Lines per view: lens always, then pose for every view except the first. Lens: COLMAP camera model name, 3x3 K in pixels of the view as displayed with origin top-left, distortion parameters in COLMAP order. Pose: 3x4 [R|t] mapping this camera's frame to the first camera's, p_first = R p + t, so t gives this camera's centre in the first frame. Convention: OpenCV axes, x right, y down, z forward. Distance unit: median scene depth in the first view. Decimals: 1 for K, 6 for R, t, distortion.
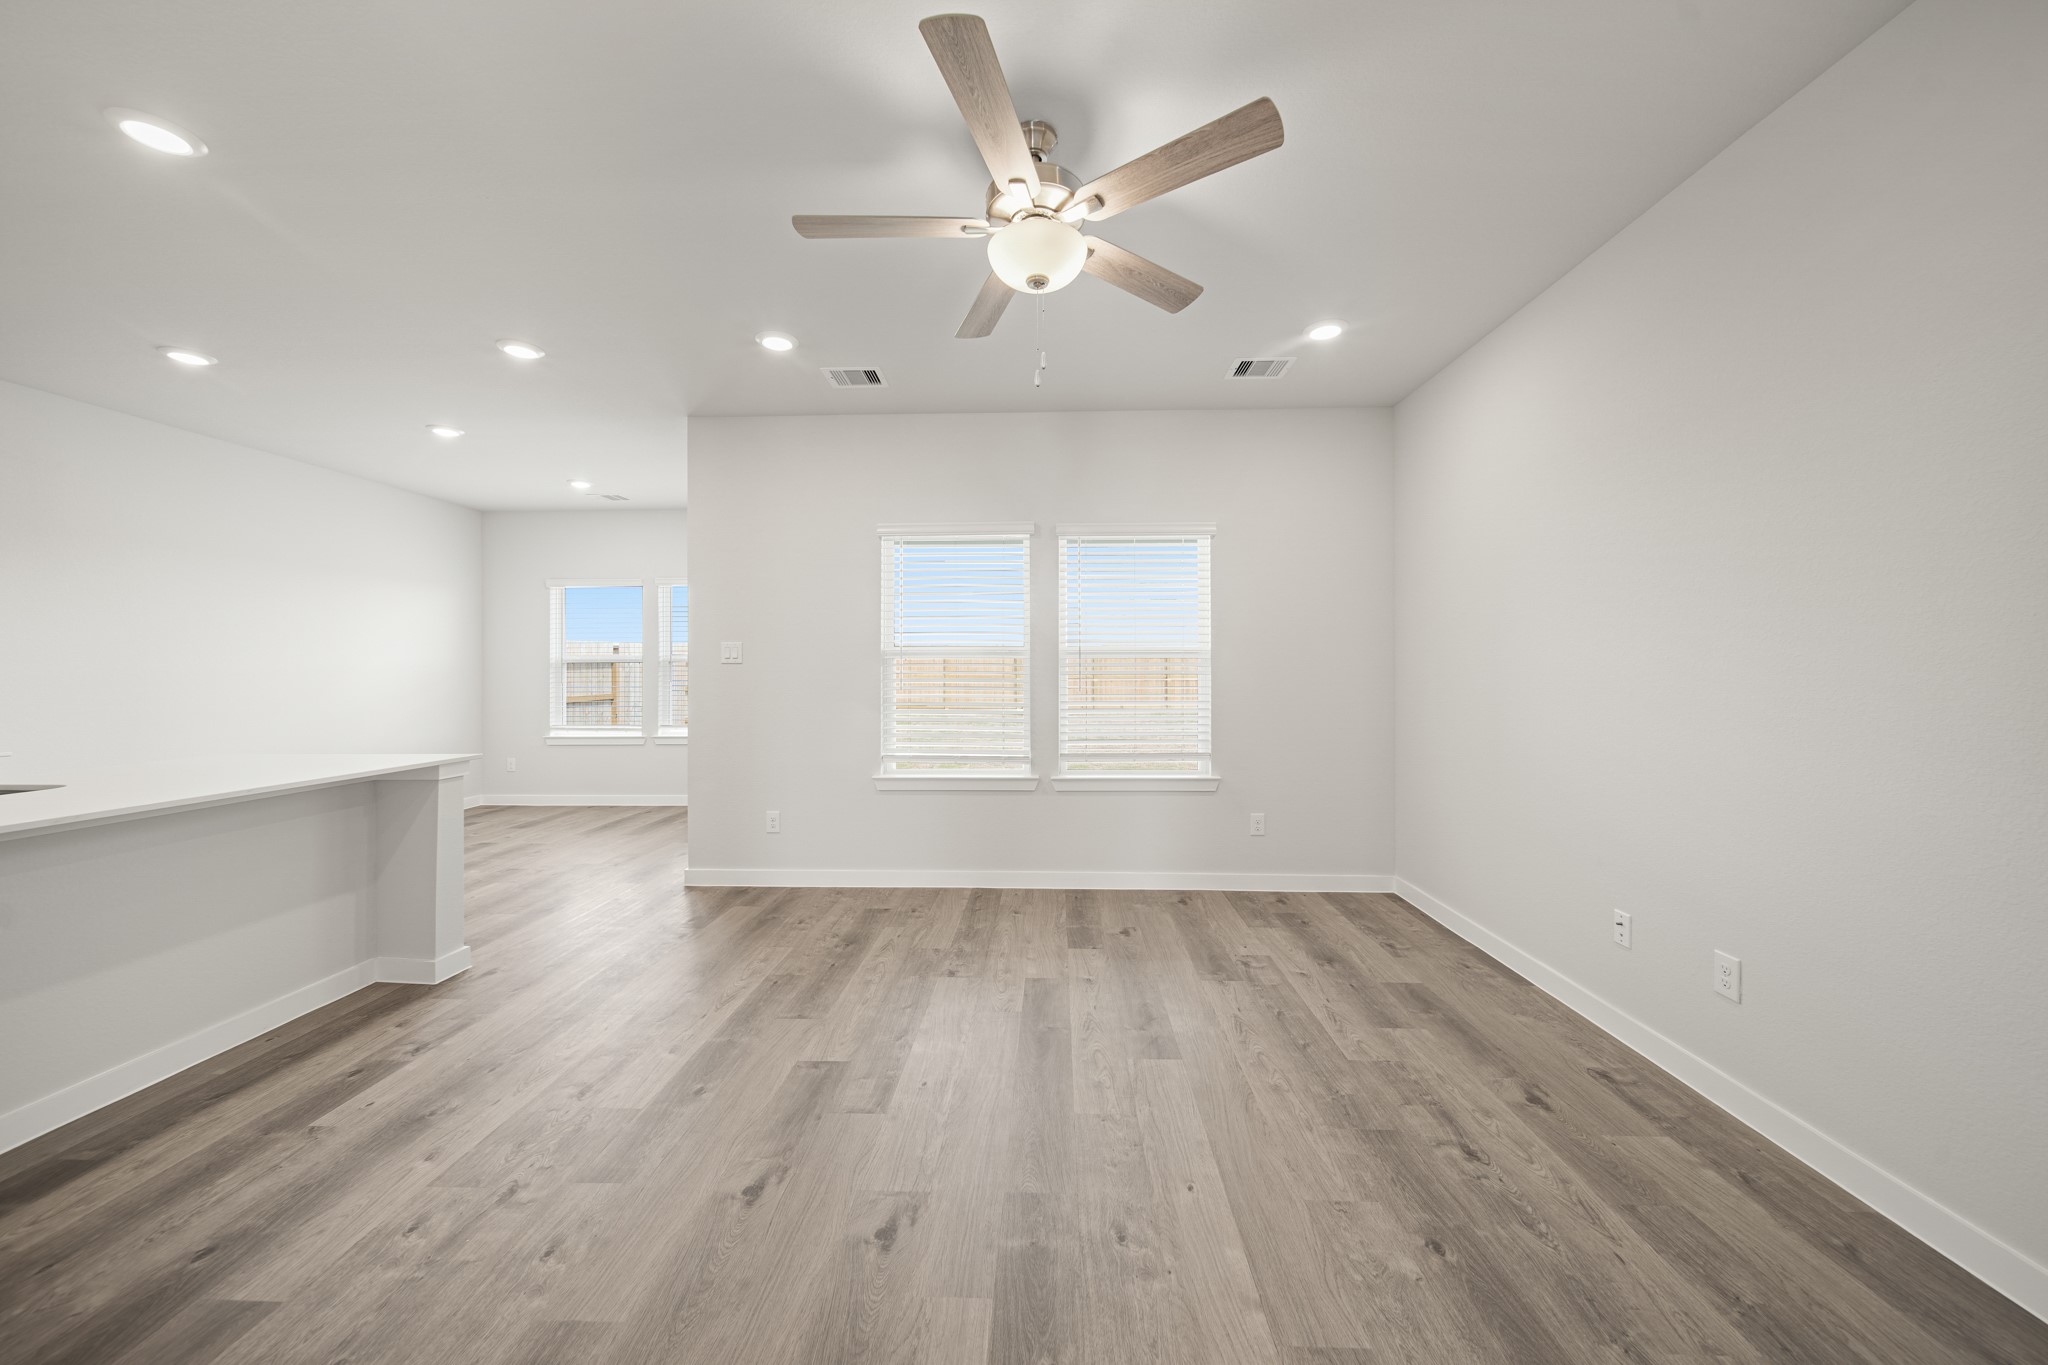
lens RADIAL K [[724.5, 0, 1017.0], [0, 724.5, 662.9], [0, 0, 1]] dist [0.000956, -0.001445]
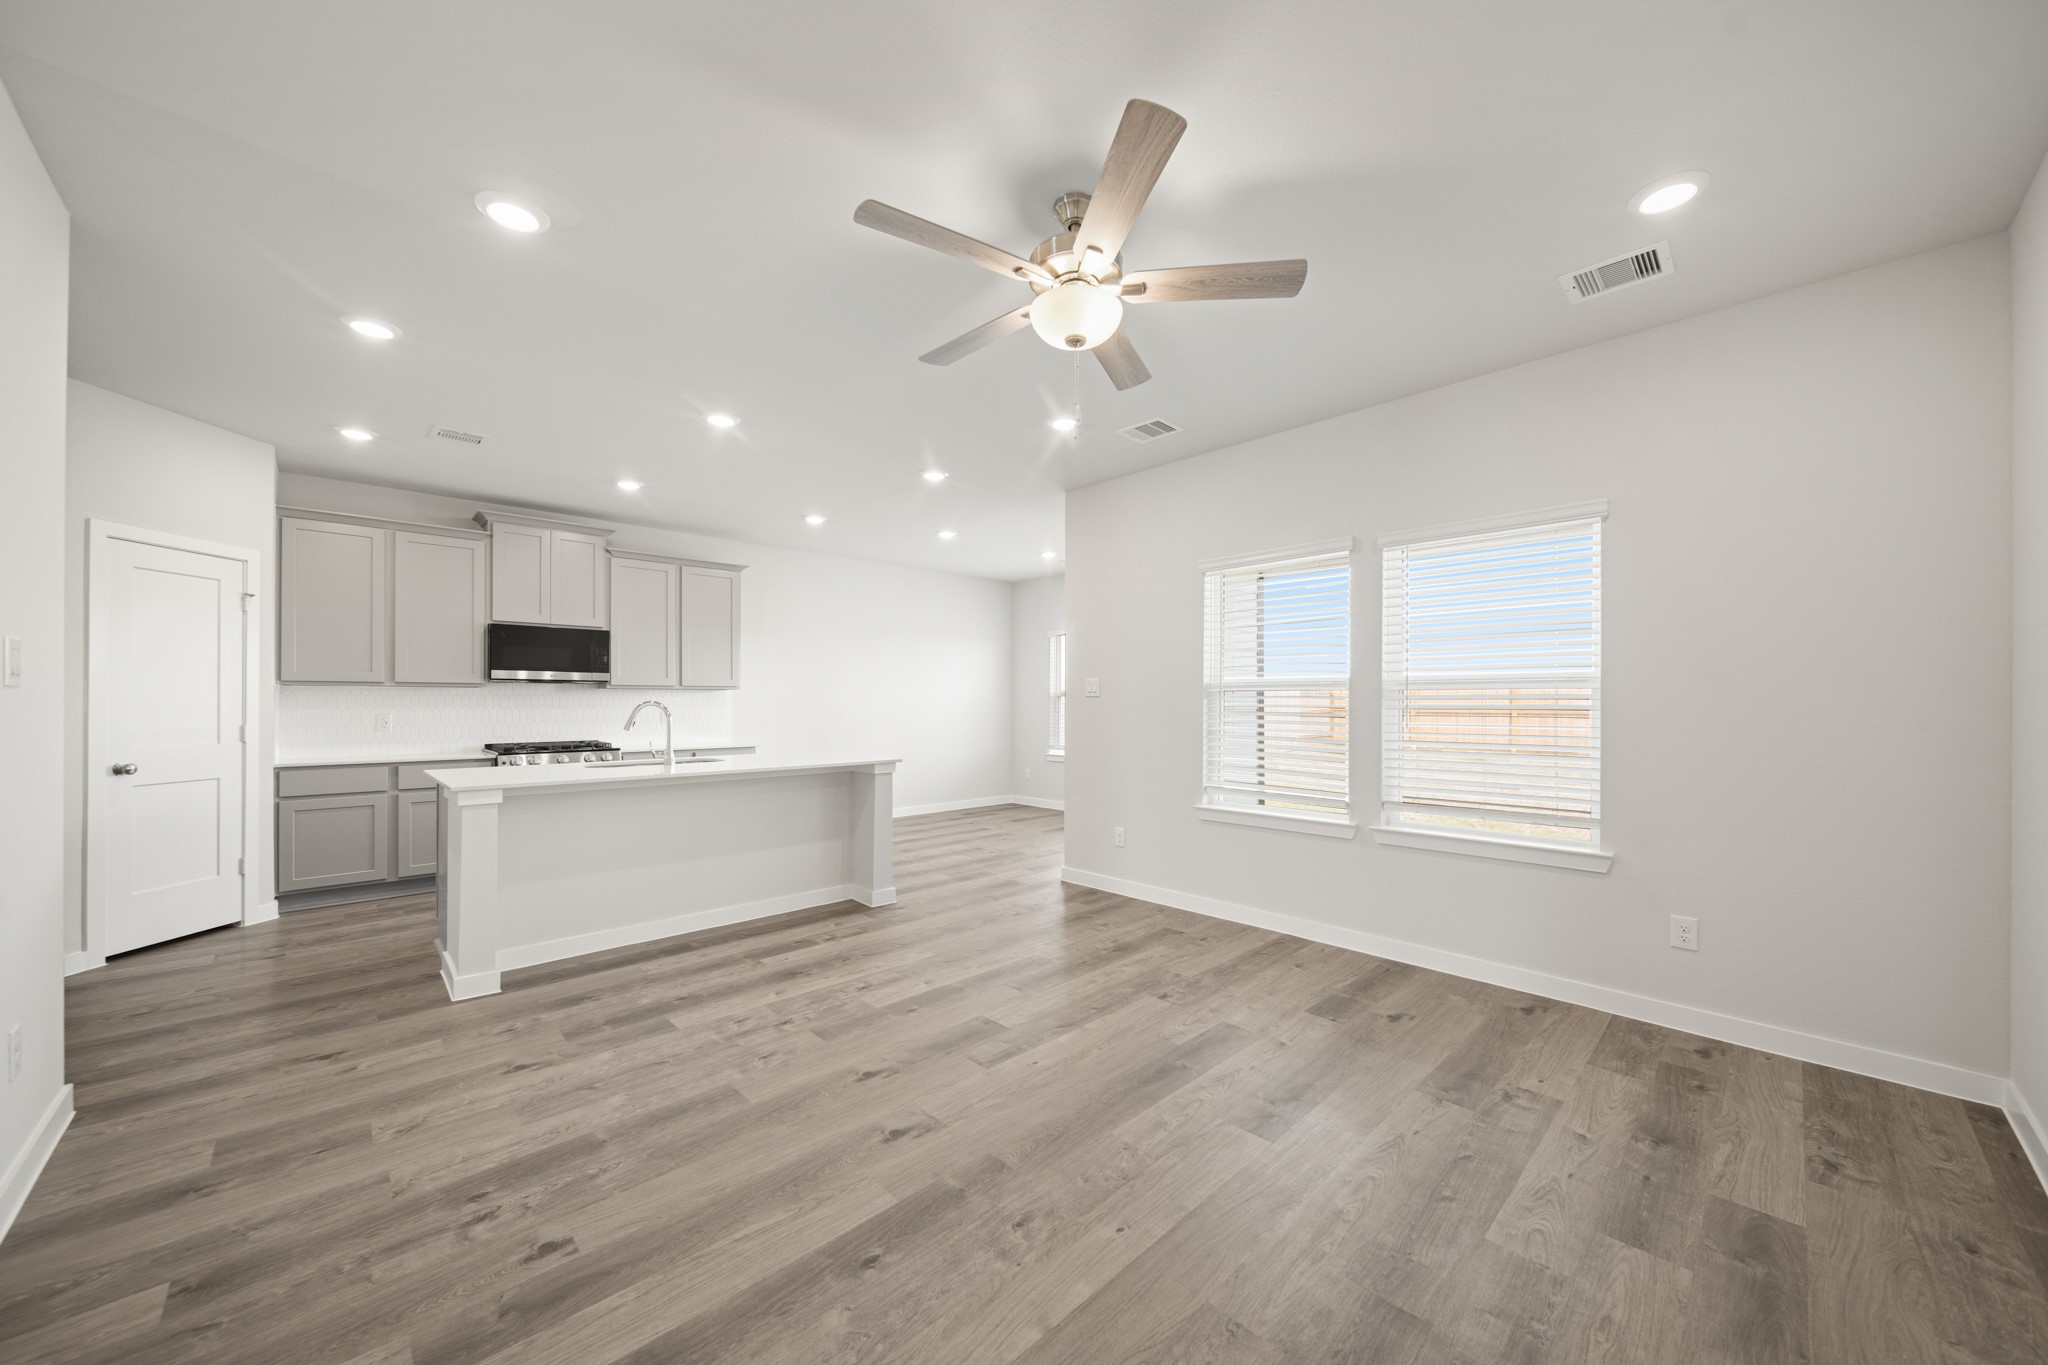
lens RADIAL K [[724.5, 0, 1025.5], [0, 724.5, 697.8], [0, 0, 1]] dist [0.000956, -0.001445]
pose [[0.723097, -0.001226, -0.690745, 0.473307], [0.005087, 0.999981, 0.003550, -0.002783], [0.690728, -0.006080, 0.723089, 0.114494]]
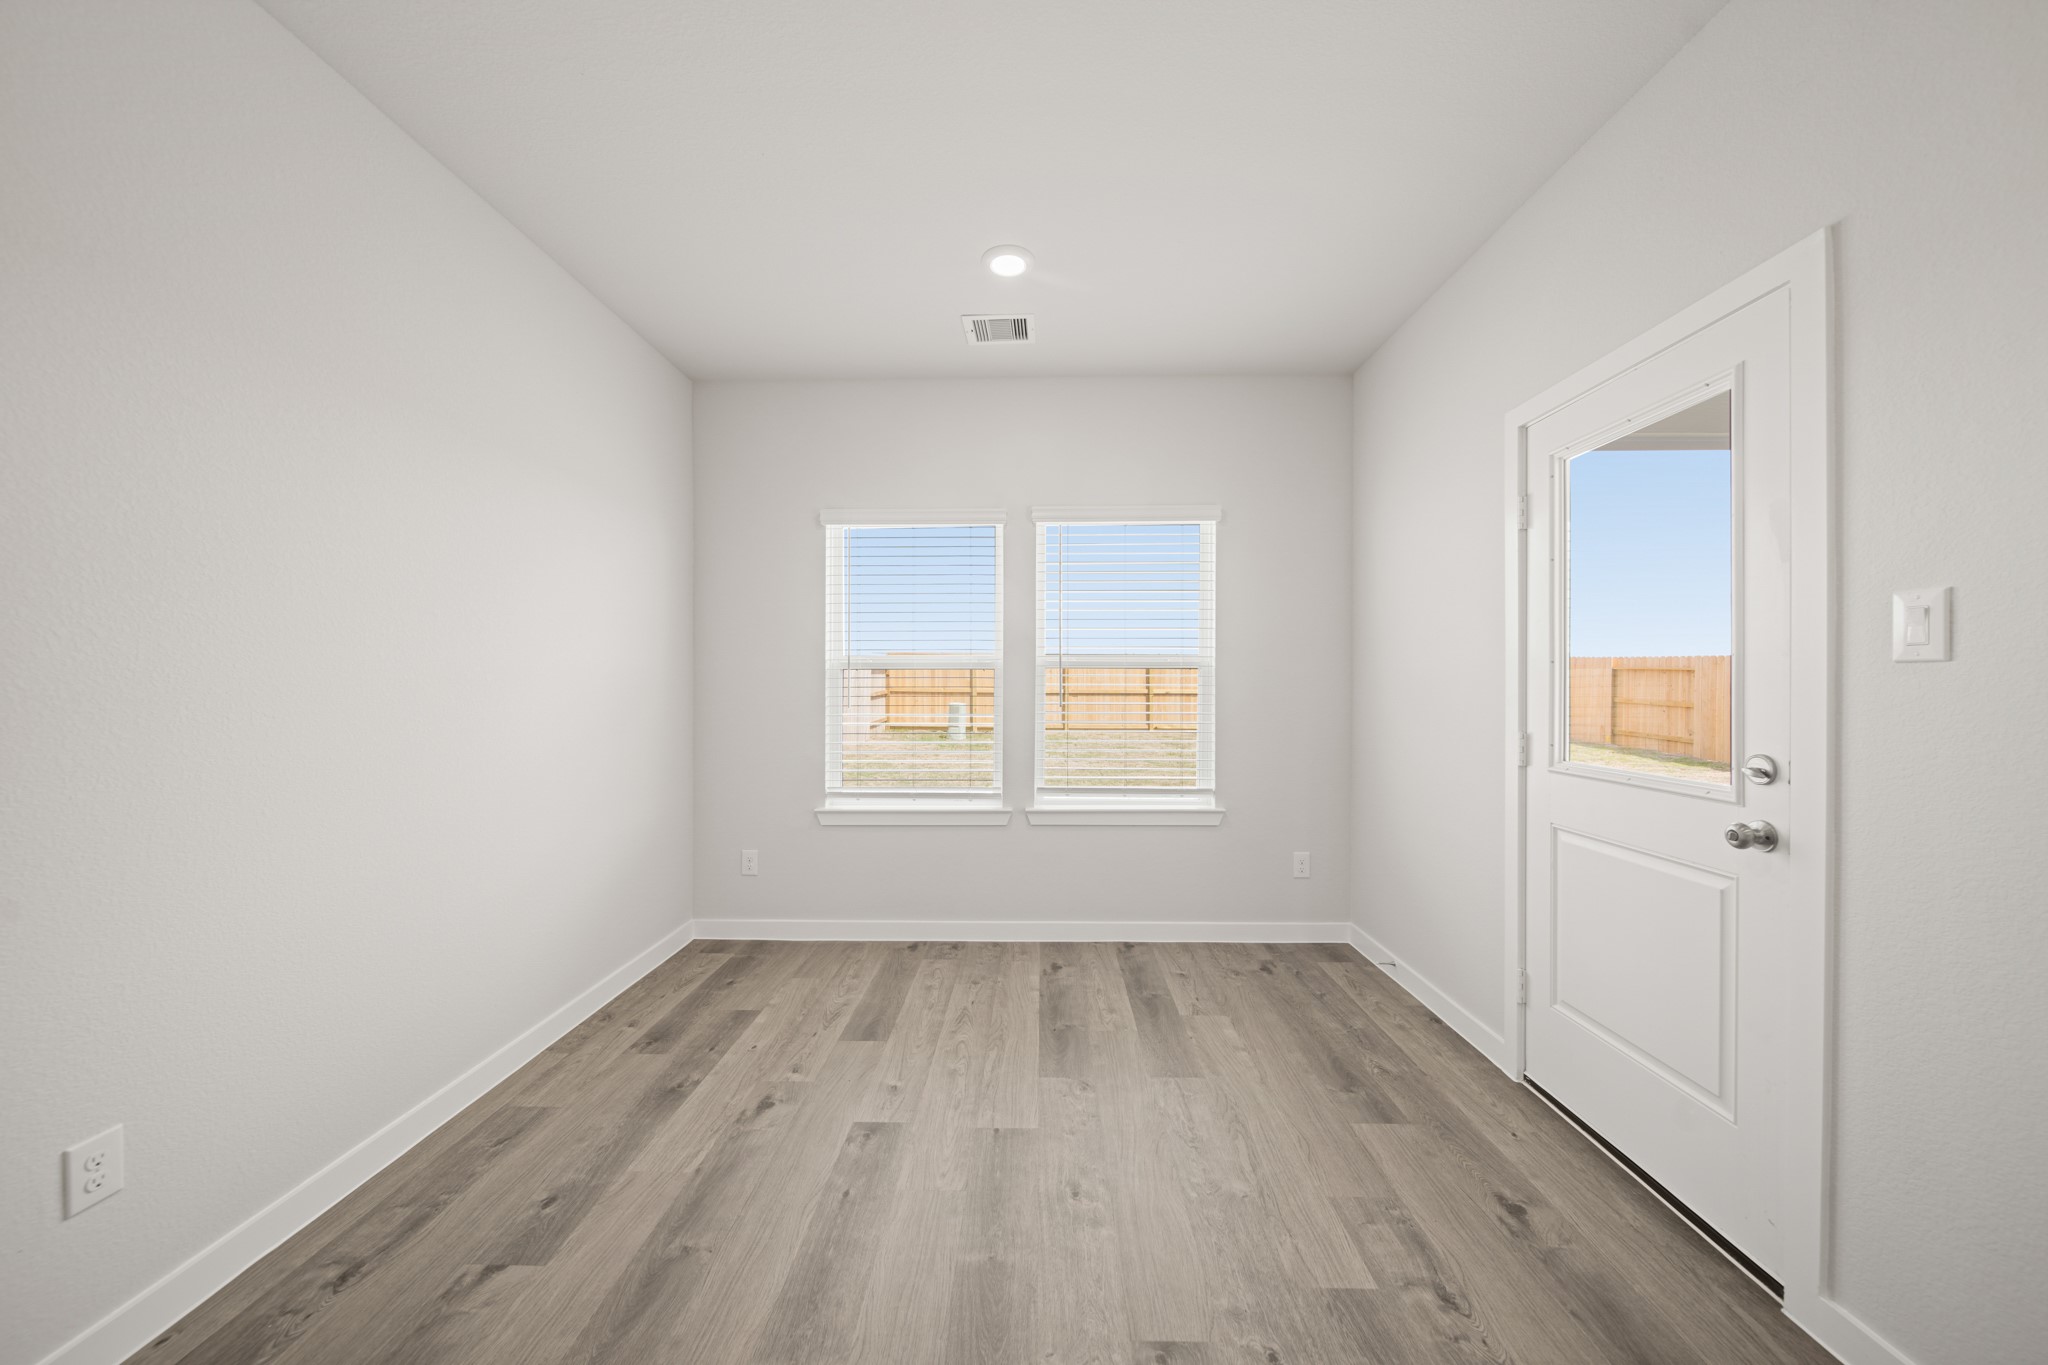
lens RADIAL K [[724.5, 0, 1025.8], [0, 724.5, 683.3], [0, 0, 1]] dist [0.000956, -0.001445]
pose [[0.999765, 0.004262, 0.021270, -1.145586], [-0.004500, 0.999928, 0.011158, 0.009195], [-0.021221, -0.011251, 0.999712, 1.065632]]
